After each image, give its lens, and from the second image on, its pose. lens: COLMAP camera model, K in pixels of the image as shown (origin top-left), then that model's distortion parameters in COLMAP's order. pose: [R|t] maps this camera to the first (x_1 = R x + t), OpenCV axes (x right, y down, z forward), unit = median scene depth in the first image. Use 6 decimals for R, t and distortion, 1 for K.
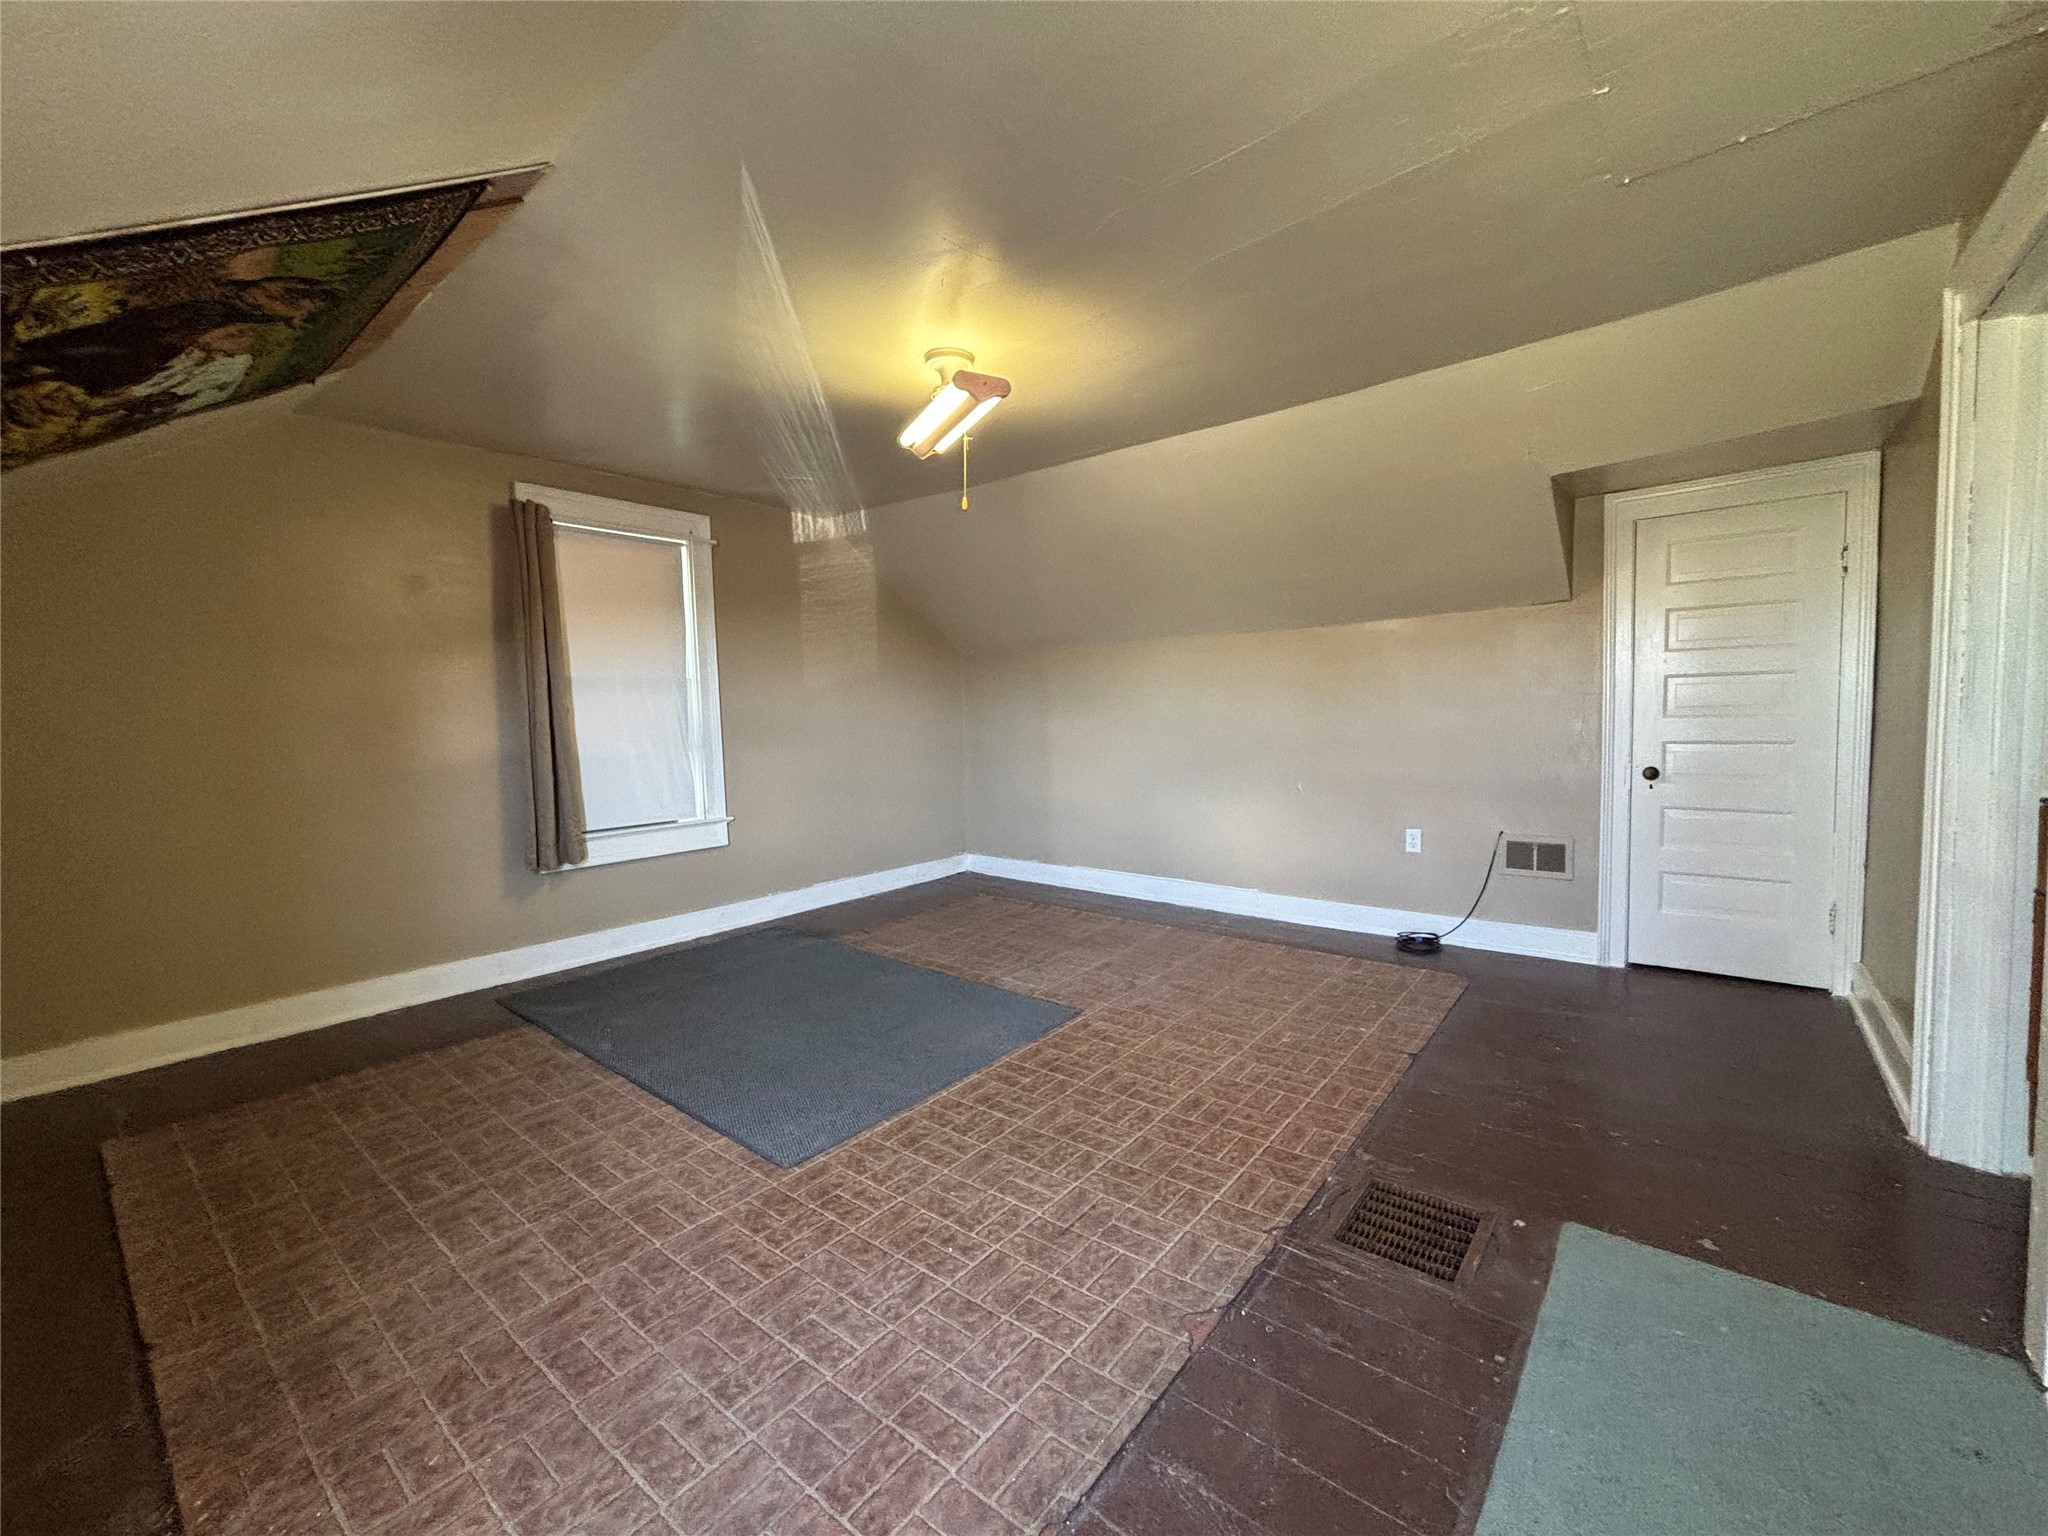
lens RADIAL K [[825.2, 0, 1017.5], [0, 825.2, 766.7], [0, 0, 1]] dist [0.007736, -0.002549]
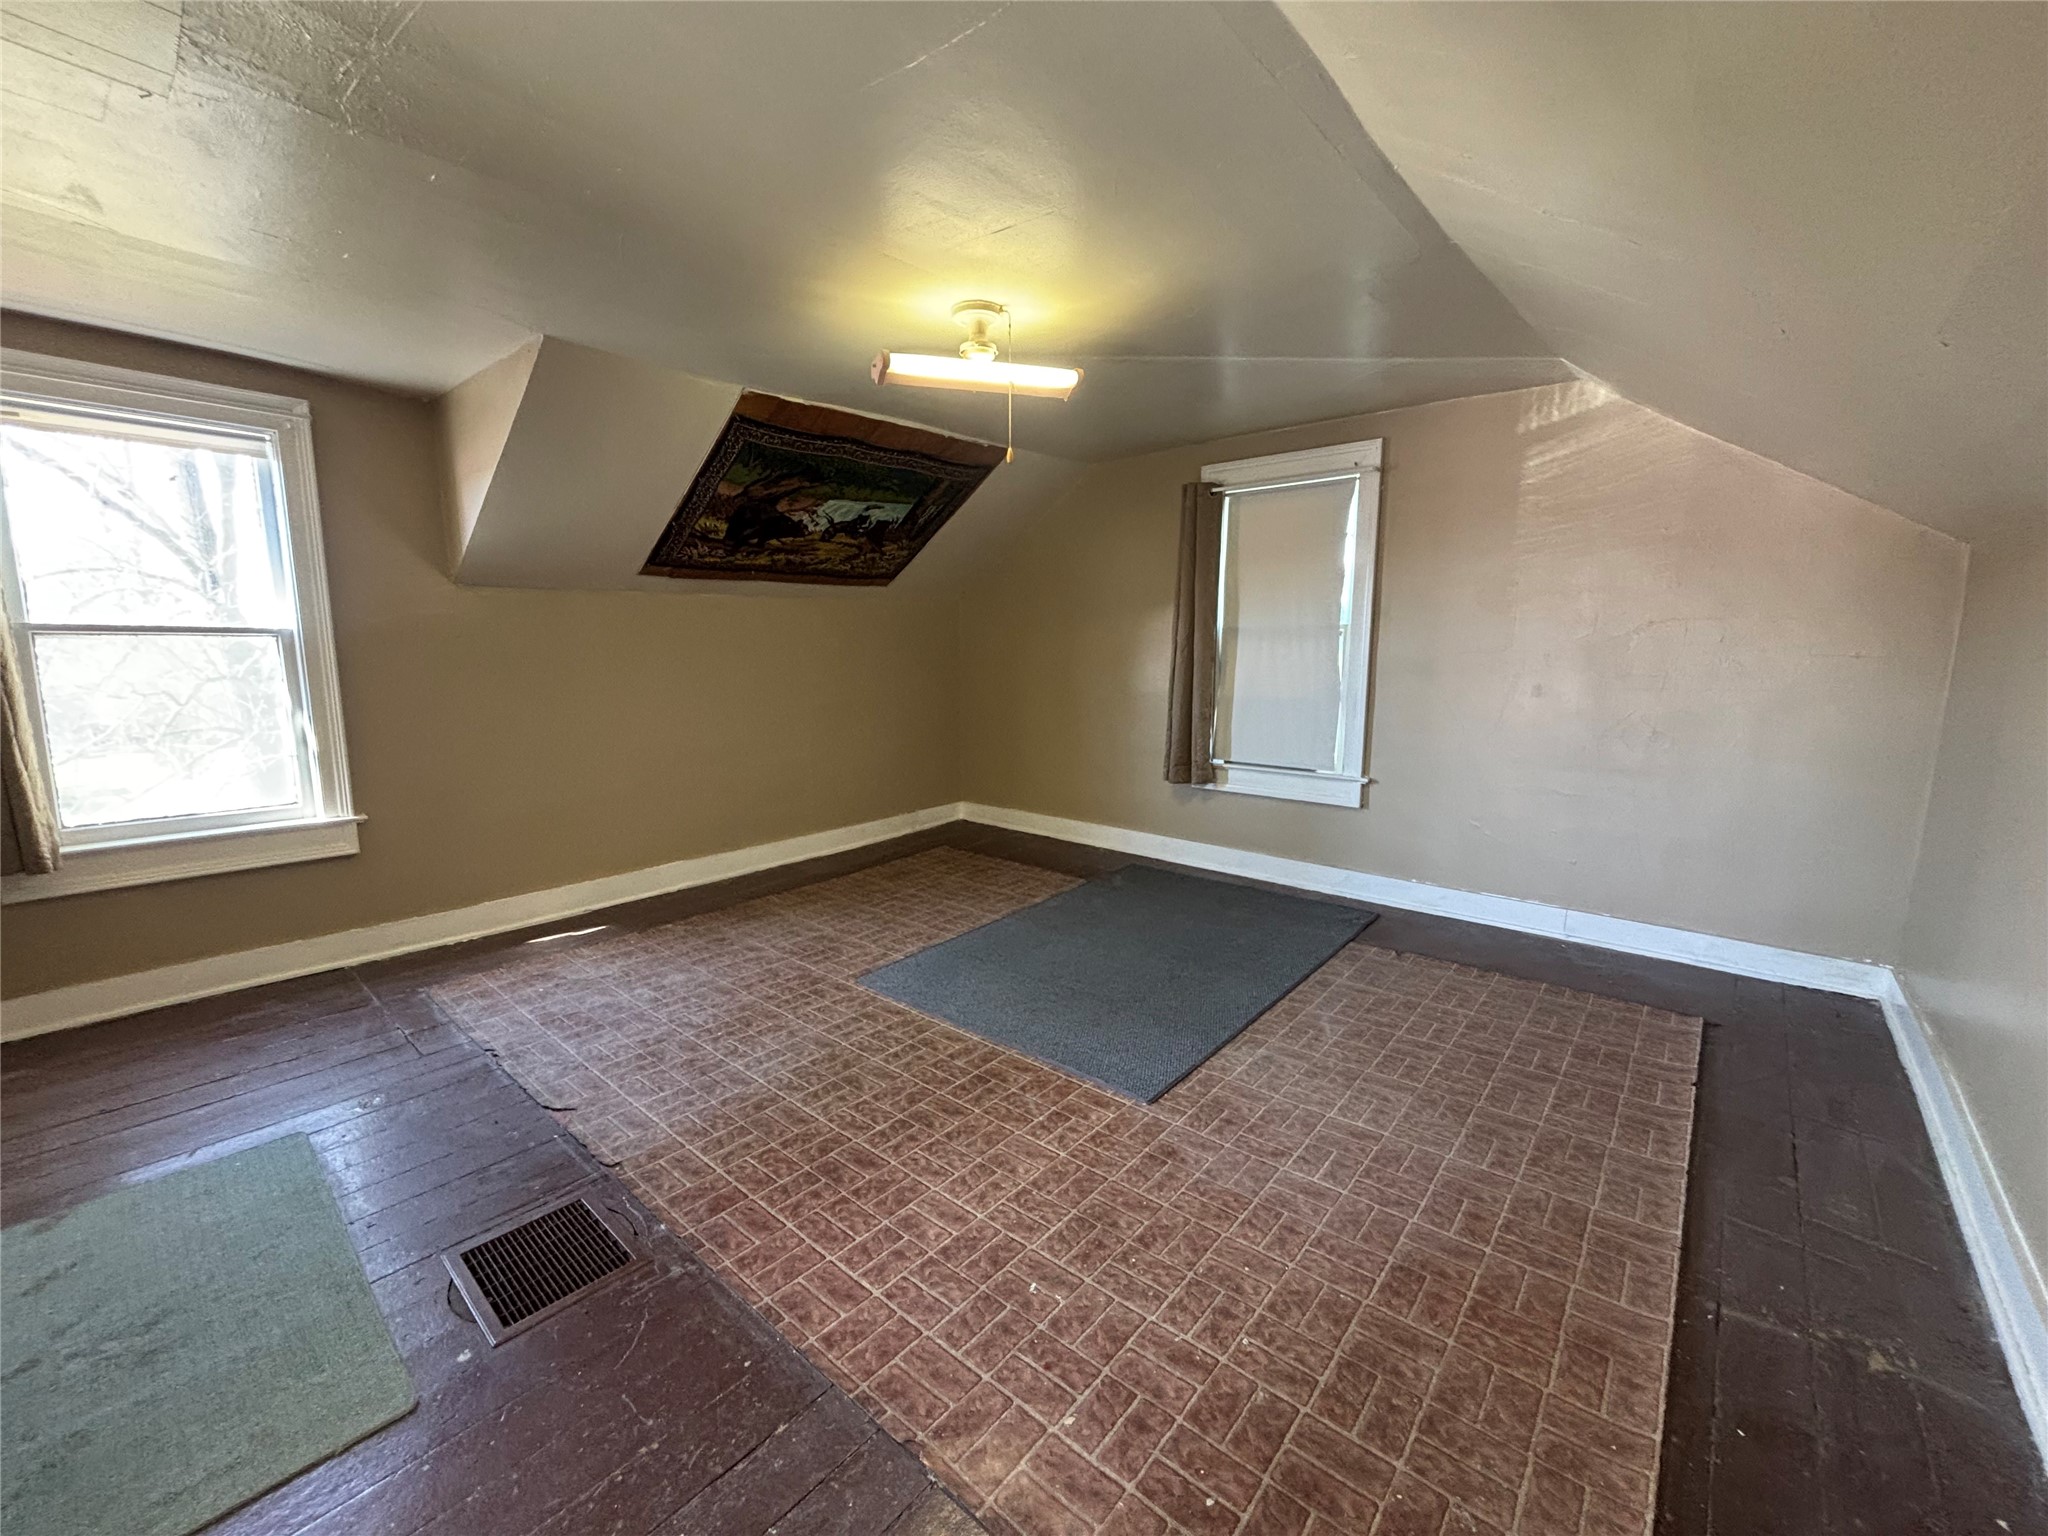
lens RADIAL K [[825.2, 0, 1027.7], [0, 825.2, 763.6], [0, 0, 1]] dist [0.007736, -0.002549]
pose [[-0.025164, 0.172145, -0.984750, 1.030300], [-0.065459, 0.982664, 0.173453, -0.165043], [0.997538, 0.068825, -0.013459, 1.205749]]
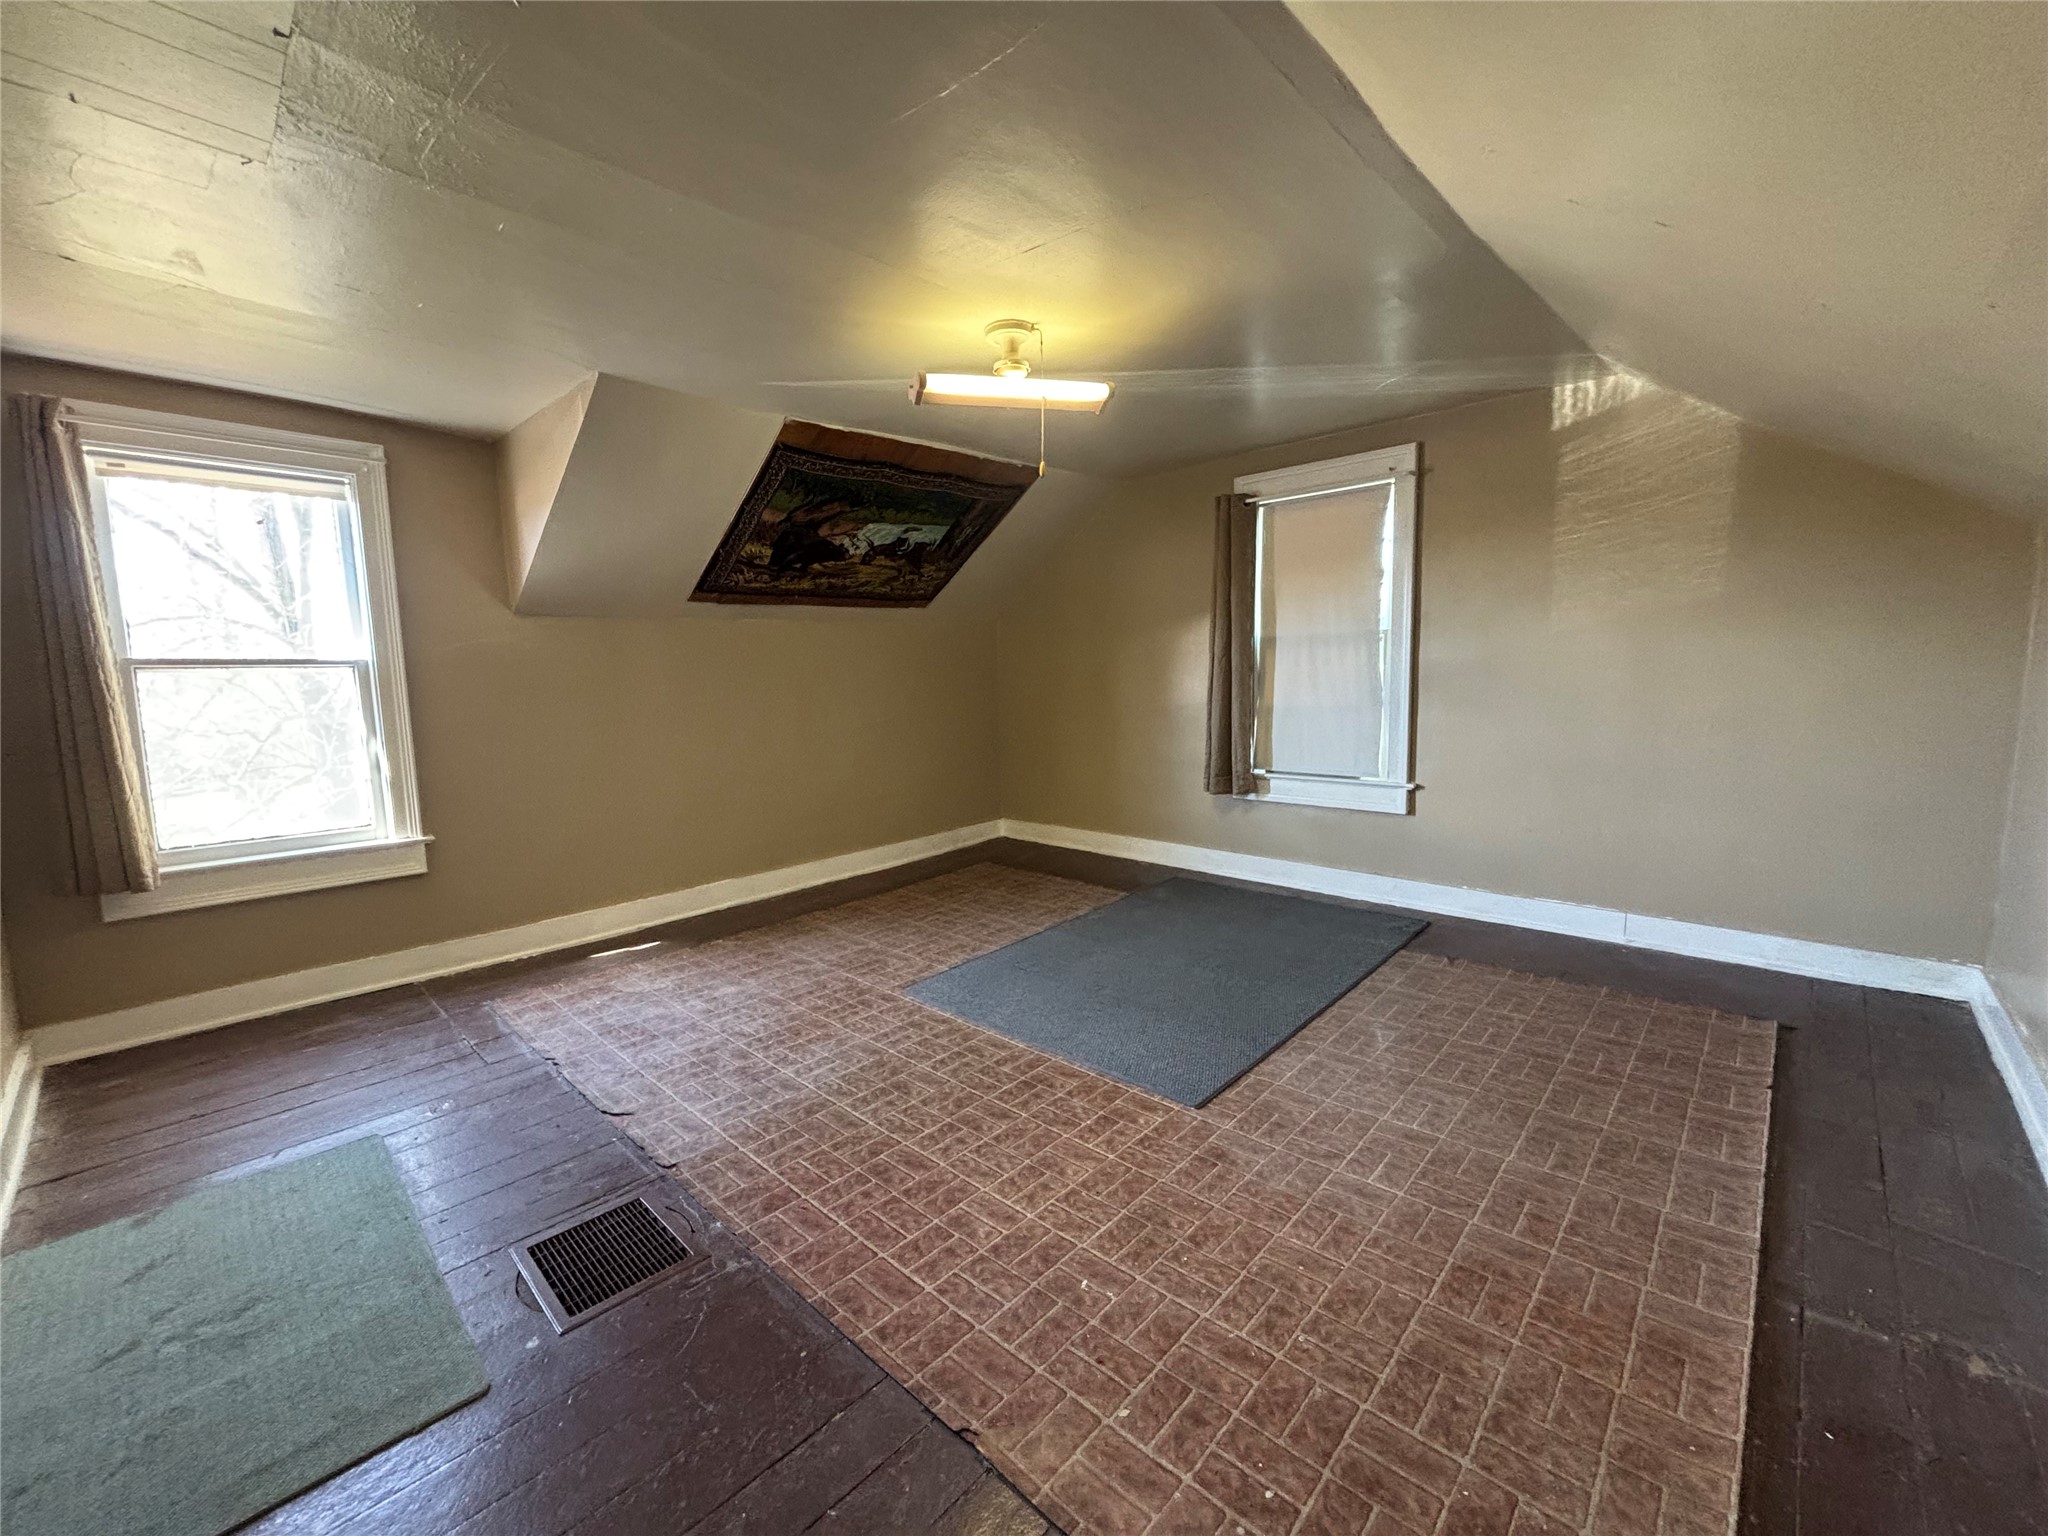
lens RADIAL K [[825.2, 0, 1028.3], [0, 825.2, 764.1], [0, 0, 1]] dist [0.007736, -0.002549]
pose [[-0.068668, 0.143953, -0.987199, 1.046586], [-0.037671, 0.988455, 0.146756, -0.142176], [0.996928, 0.047266, -0.062453, 1.207104]]
